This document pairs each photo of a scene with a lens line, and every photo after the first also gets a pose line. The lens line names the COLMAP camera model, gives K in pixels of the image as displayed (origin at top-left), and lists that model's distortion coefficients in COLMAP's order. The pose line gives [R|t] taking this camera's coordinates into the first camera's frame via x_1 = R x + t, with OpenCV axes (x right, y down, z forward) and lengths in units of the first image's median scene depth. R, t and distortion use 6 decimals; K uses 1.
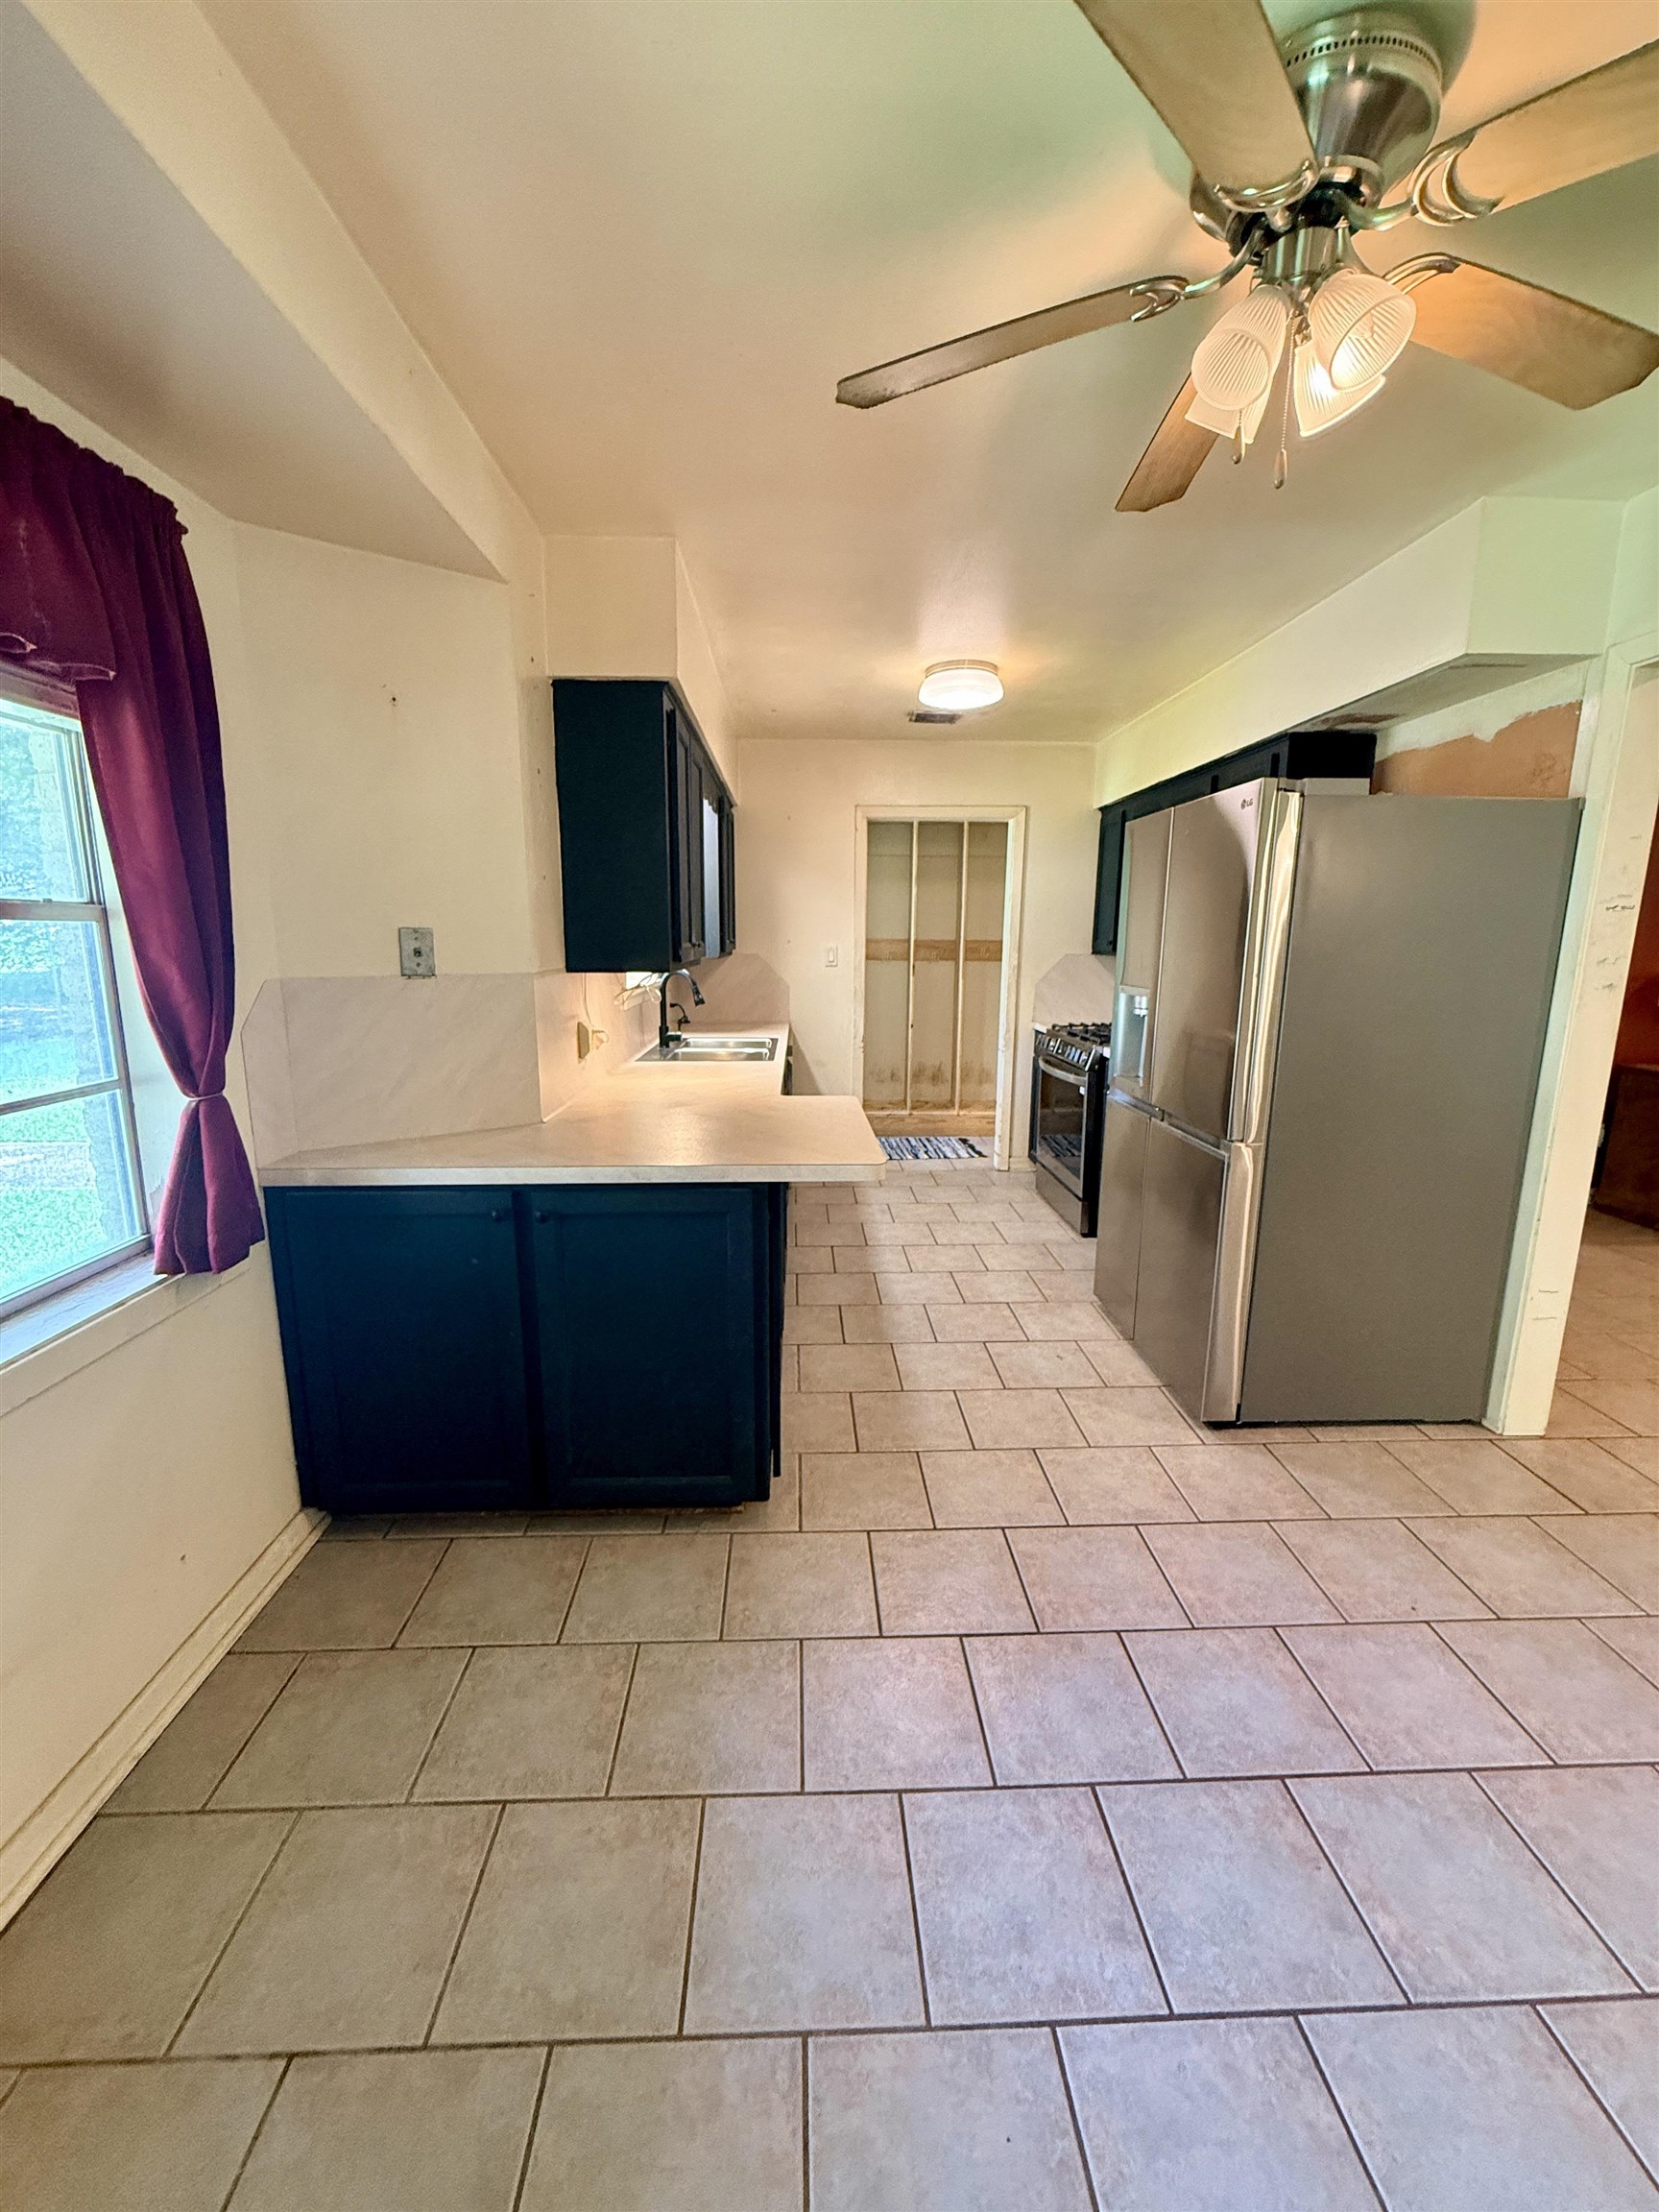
lens RADIAL K [[883.9, 0, 827.5], [0, 883.9, 1103.3], [0, 0, 1]] dist [0.003194, -0.000376]
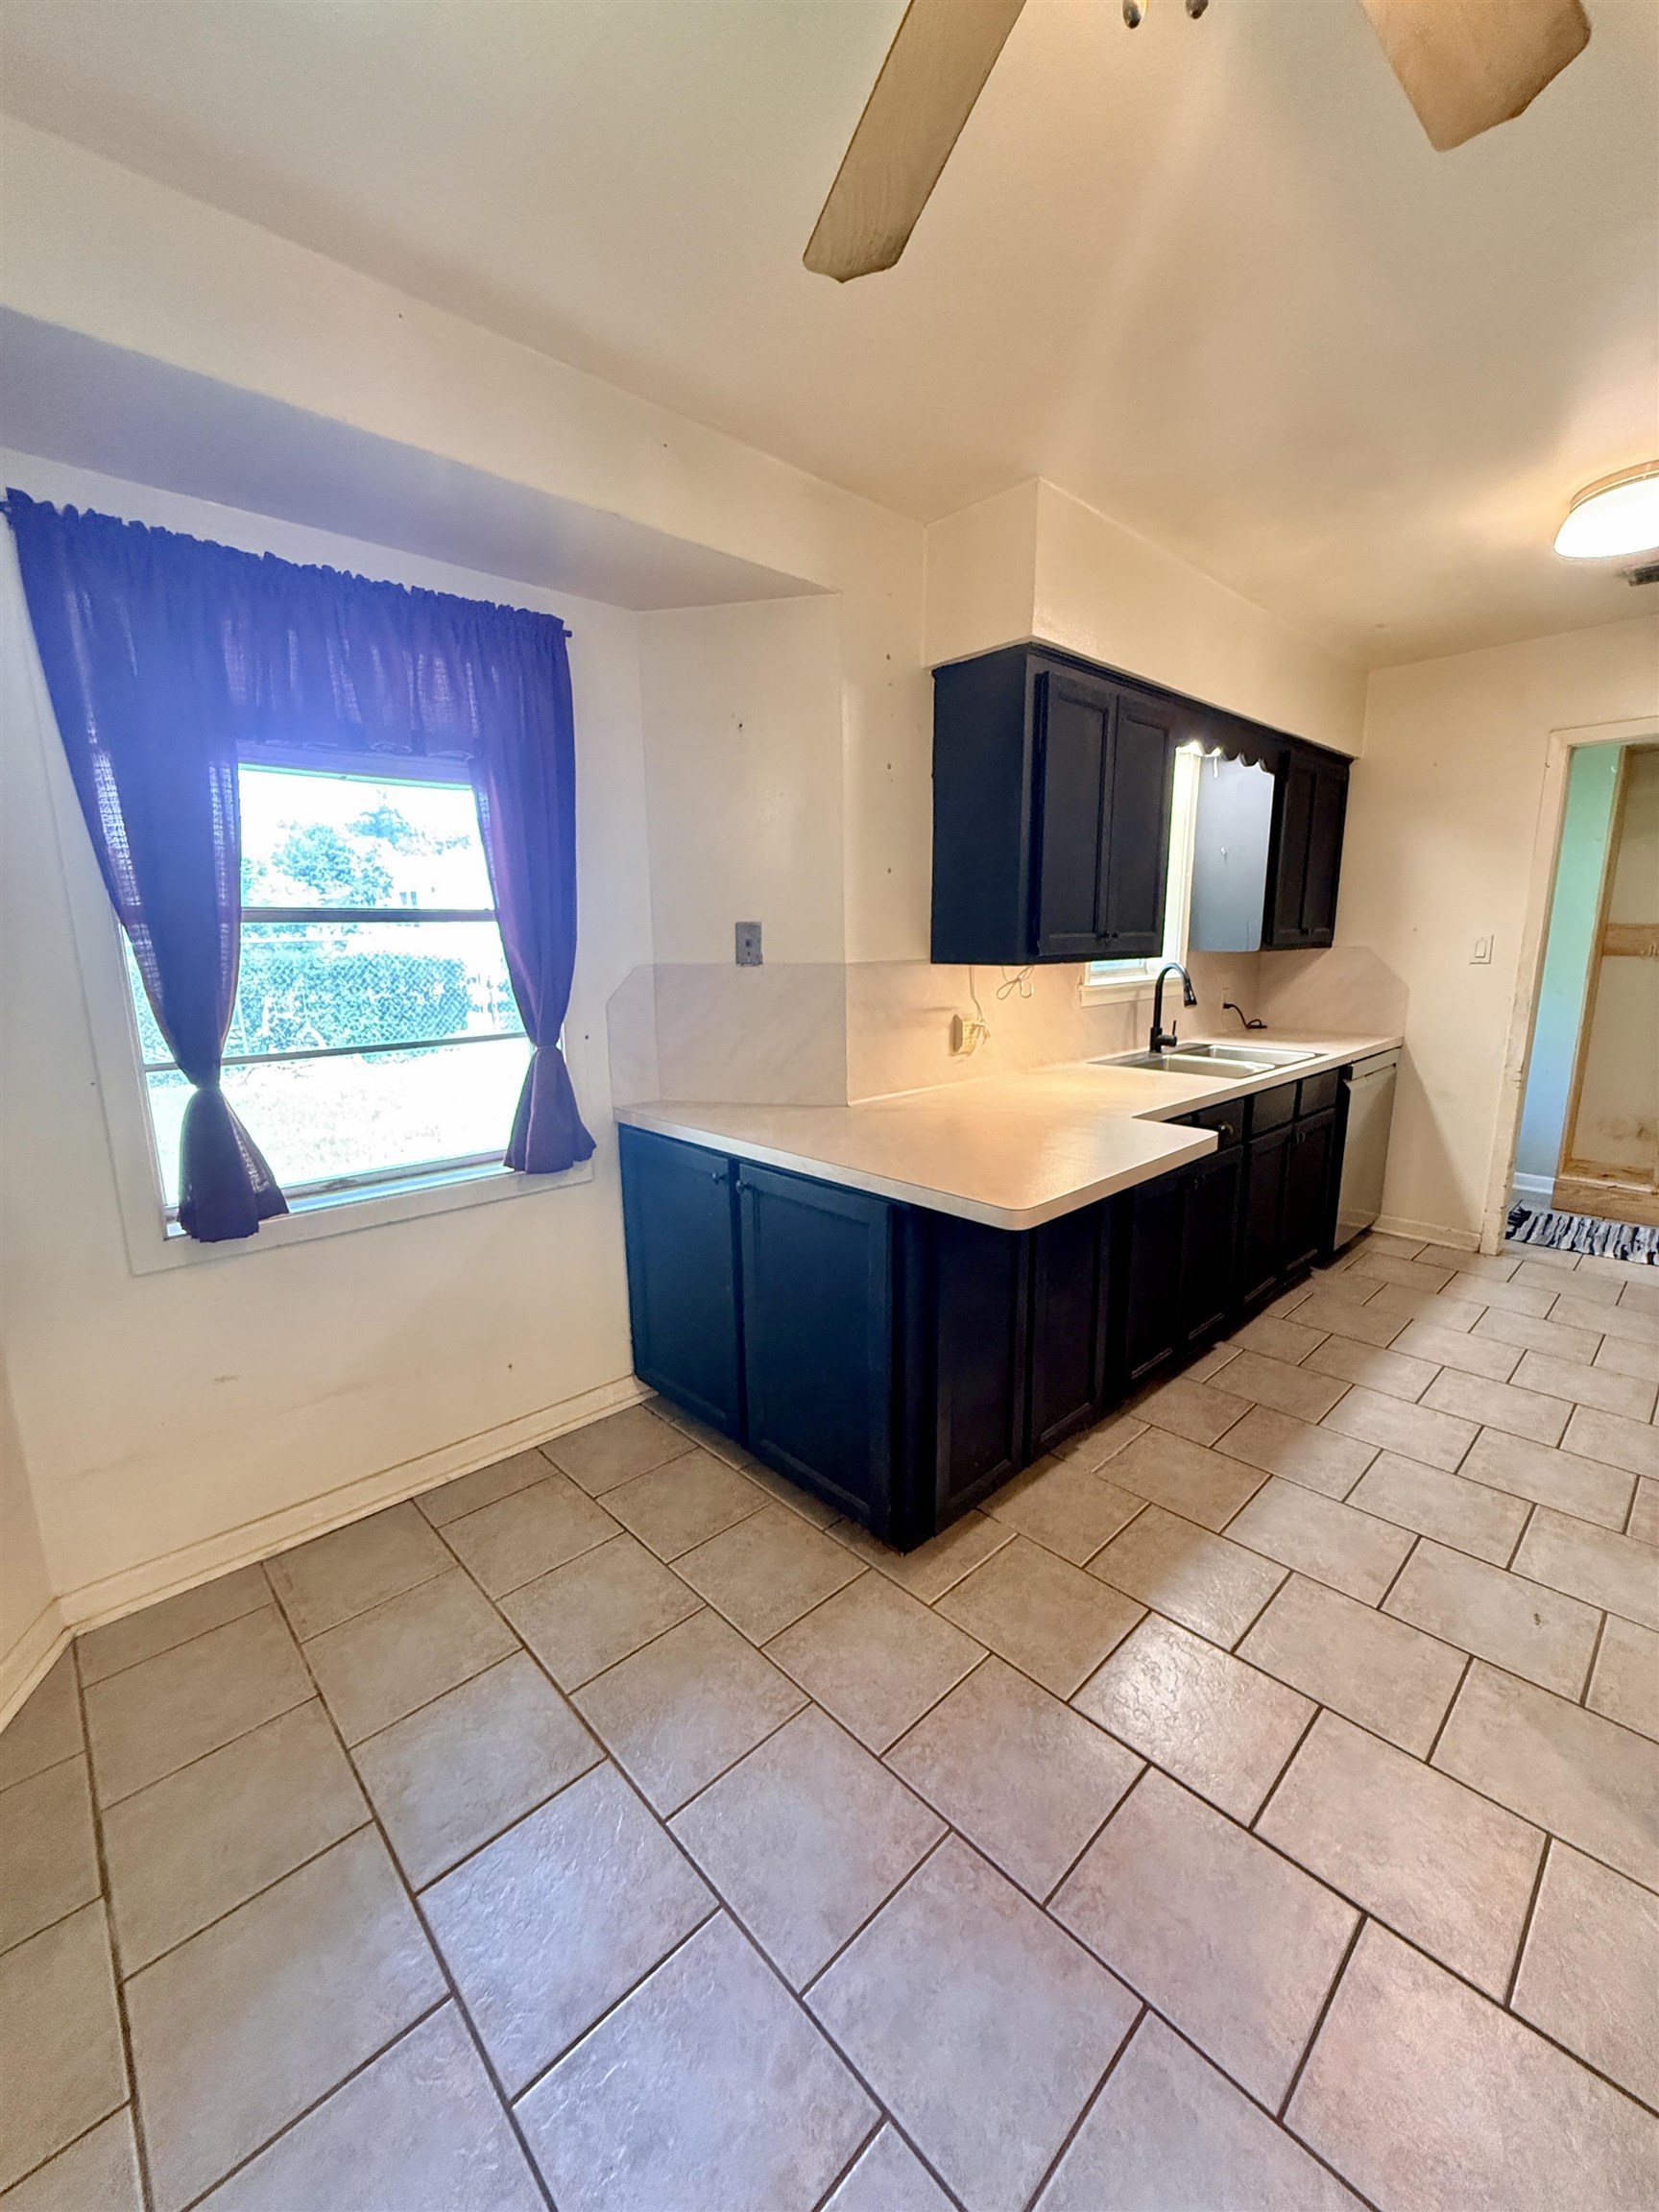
lens RADIAL K [[883.9, 0, 823.9], [0, 883.9, 1099.7], [0, 0, 1]] dist [0.003194, -0.000376]
pose [[0.661125, 0.130091, -0.738911, 0.489461], [-0.127266, 0.990026, 0.060434, -0.051552], [0.739403, 0.054084, 0.671087, 0.315954]]
